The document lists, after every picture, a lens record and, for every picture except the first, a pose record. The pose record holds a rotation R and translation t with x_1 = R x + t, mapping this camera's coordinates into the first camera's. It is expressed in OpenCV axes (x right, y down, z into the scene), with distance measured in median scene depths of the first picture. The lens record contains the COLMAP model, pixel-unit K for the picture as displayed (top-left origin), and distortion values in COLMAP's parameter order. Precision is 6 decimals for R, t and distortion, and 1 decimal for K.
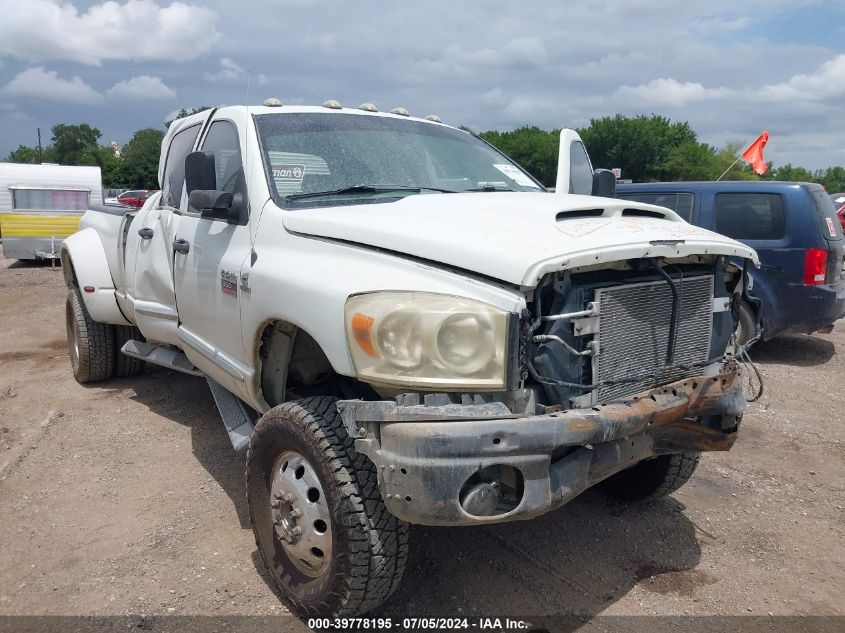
lens RADIAL K [[713.9, 0, 365.5], [0, 713.9, 329.9], [0, 0, 1]] dist [0.034438, -0.056400]
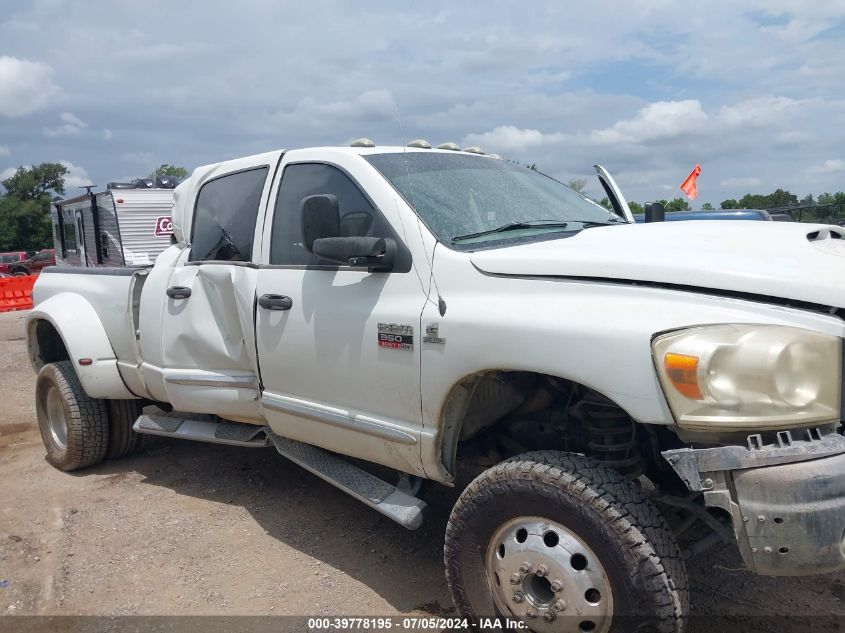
lens RADIAL K [[713.9, 0, 391.9], [0, 713.9, 328.4], [0, 0, 1]] dist [0.034438, -0.056400]
pose [[0.972716, -0.077387, 0.218710, -0.478054], [0.091812, 0.994168, -0.056567, -0.031111], [-0.213057, 0.075104, 0.974149, 0.153392]]
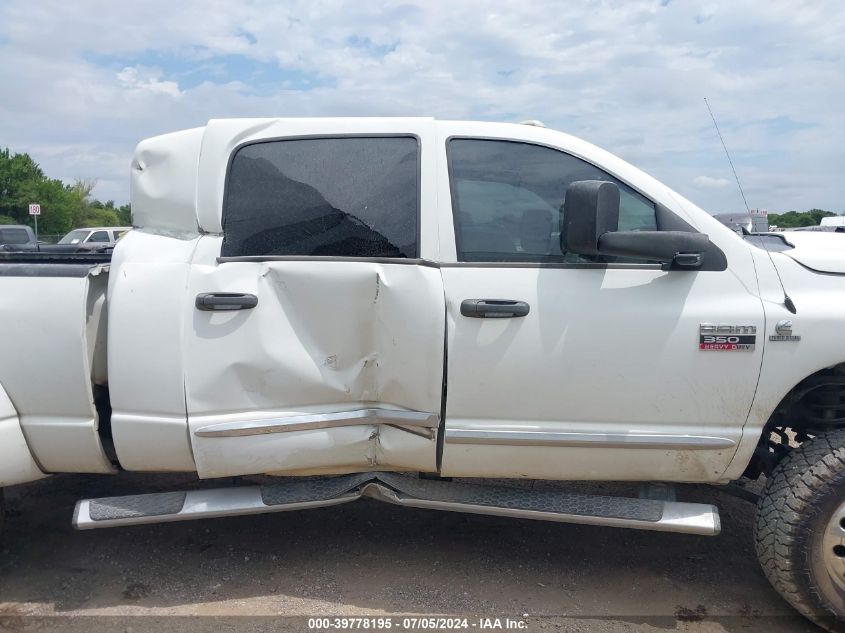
lens RADIAL K [[713.9, 0, 422.0], [0, 713.9, 331.5], [0, 0, 1]] dist [0.034438, -0.056400]
pose [[0.554298, -0.119499, 0.823695, -1.351229], [0.159176, 0.986593, 0.036016, -0.199123], [-0.816956, 0.111149, 0.565888, 0.990578]]
